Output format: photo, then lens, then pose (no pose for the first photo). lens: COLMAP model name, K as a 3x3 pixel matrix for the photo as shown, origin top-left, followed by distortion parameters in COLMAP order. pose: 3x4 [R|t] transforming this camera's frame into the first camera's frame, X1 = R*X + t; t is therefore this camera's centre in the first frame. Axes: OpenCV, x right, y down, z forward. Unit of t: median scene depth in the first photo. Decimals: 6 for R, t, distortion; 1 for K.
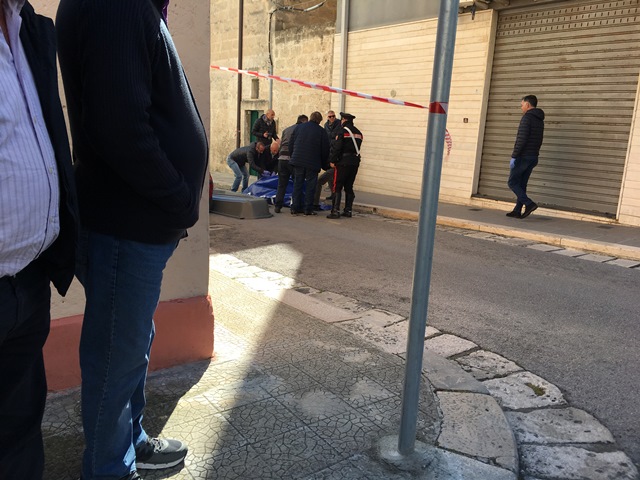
lens RADIAL K [[539.9, 0, 309.1], [0, 539.9, 242.9], [0, 0, 1]] dist [0.040243, -0.072748]
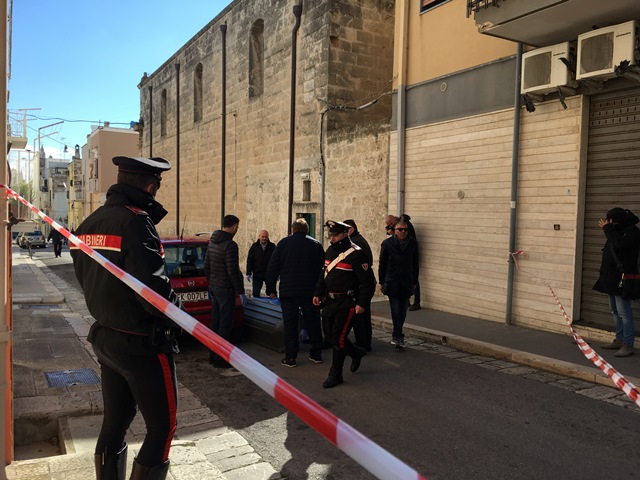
lens RADIAL K [[539.2, 0, 301.1], [0, 539.2, 238.7], [0, 0, 1]] dist [0.039784, -0.078225]
pose [[0.991053, -0.016794, -0.132411, 0.015431], [-0.006464, 0.984849, -0.173293, -0.051206], [0.133315, 0.172598, 0.975929, 0.129475]]
